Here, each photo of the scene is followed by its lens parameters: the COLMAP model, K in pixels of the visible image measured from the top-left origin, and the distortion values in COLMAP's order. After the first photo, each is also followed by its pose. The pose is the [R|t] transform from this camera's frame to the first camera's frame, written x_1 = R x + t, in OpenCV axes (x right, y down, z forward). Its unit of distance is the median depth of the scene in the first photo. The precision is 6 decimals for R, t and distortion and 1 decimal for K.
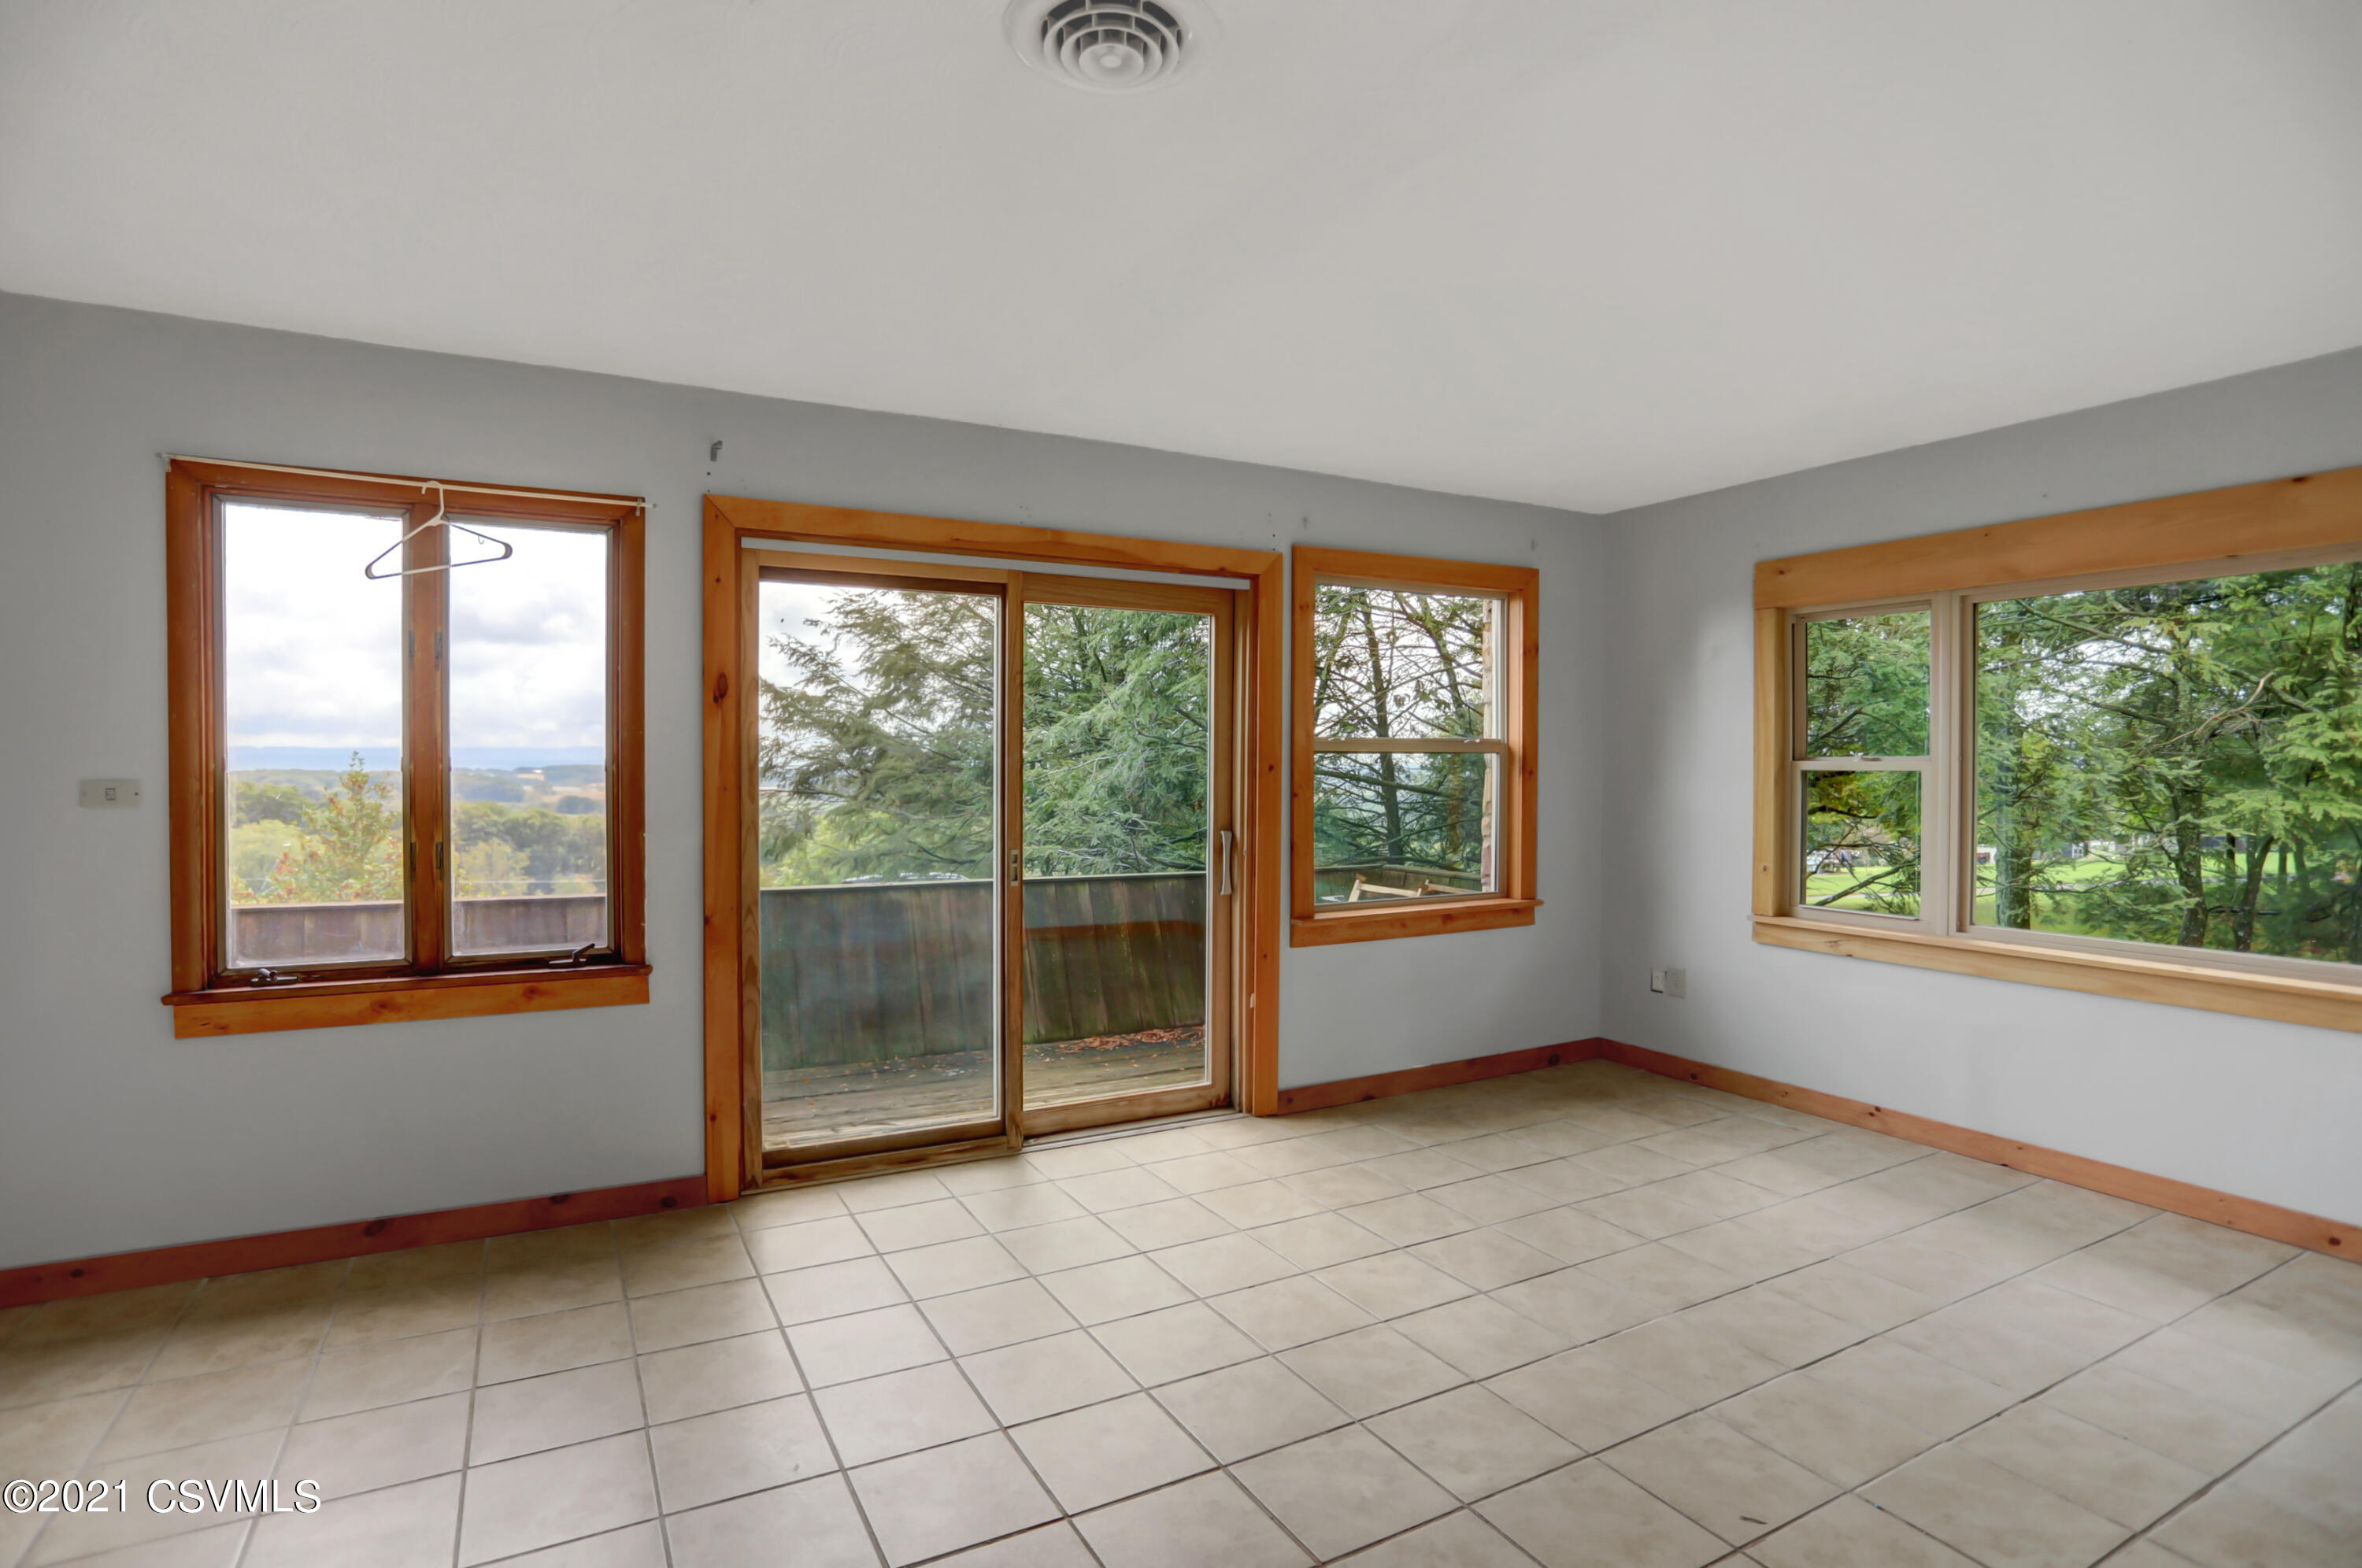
lens RADIAL K [[1197.4, 0, 1171.7], [0, 1197.4, 773.4], [0, 0, 1]] dist [-0.016386, 0.006652]
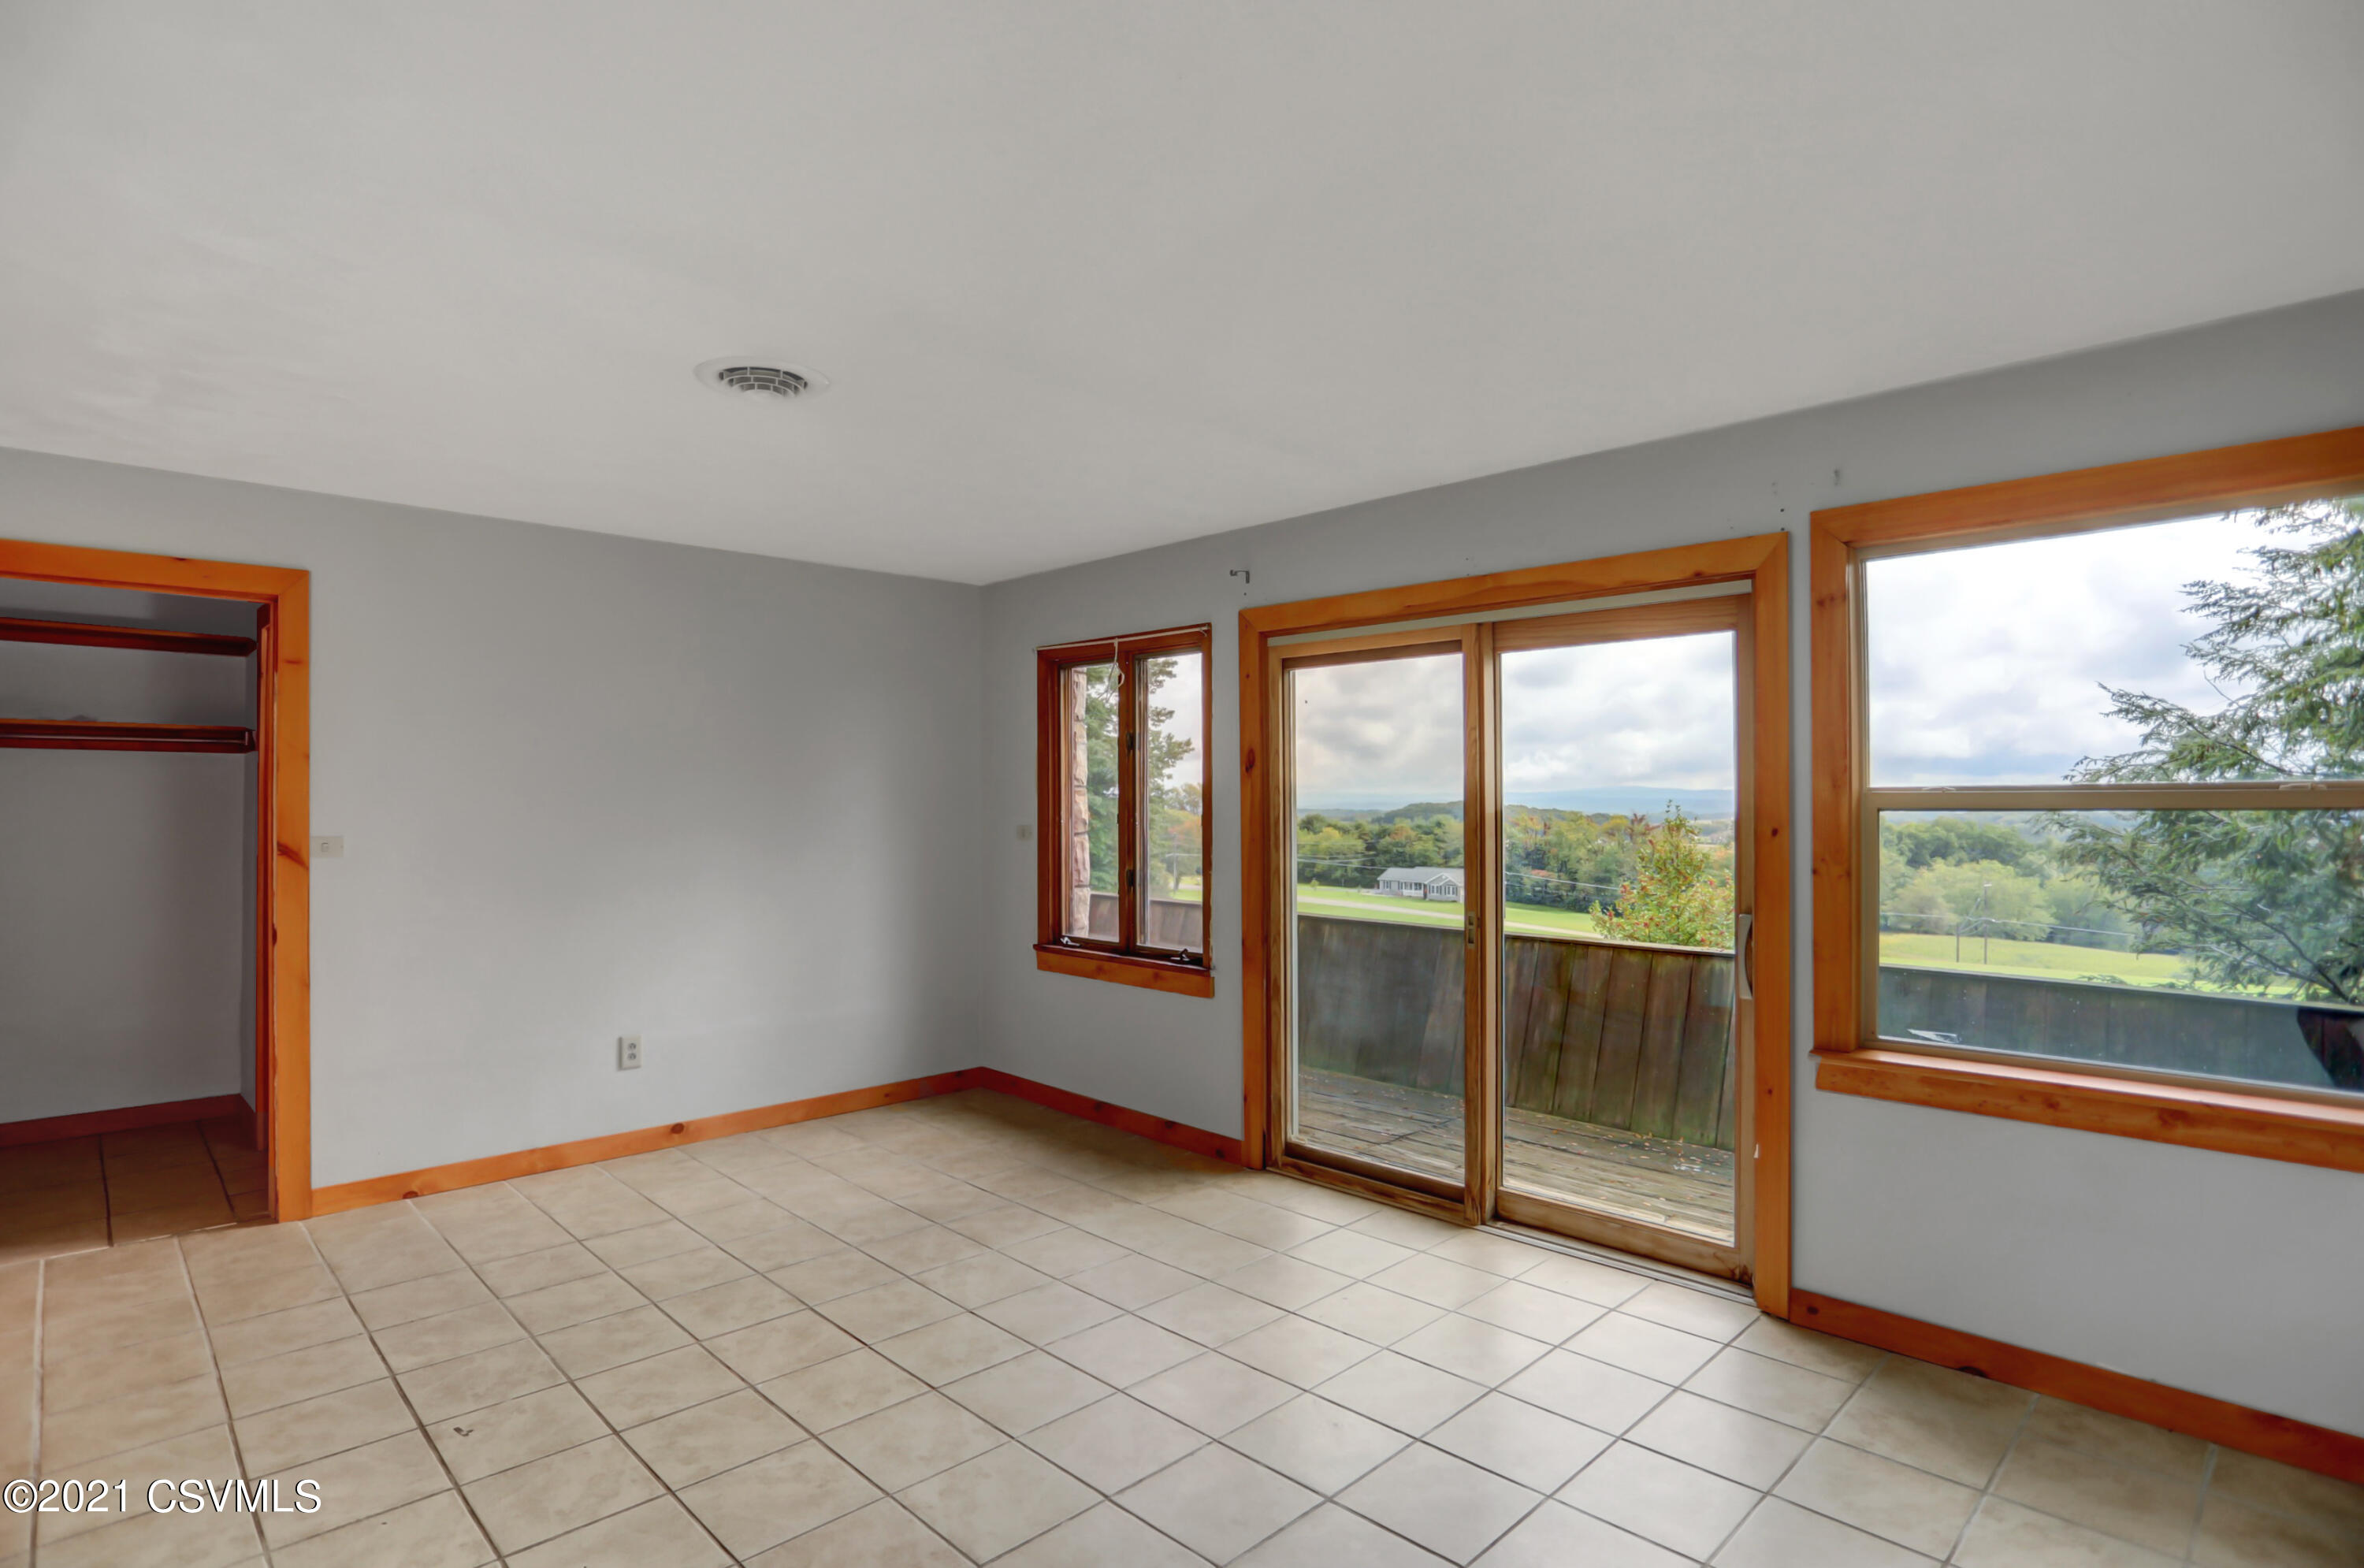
lens RADIAL K [[1198.5, 0, 1162.9], [0, 1198.5, 792.3], [0, 0, 1]] dist [-0.016386, 0.006652]
pose [[0.291612, -0.011002, -0.956473, 0.702630], [-0.006932, 0.999883, -0.013614, -0.017198], [0.956512, 0.010600, 0.291502, 0.465730]]
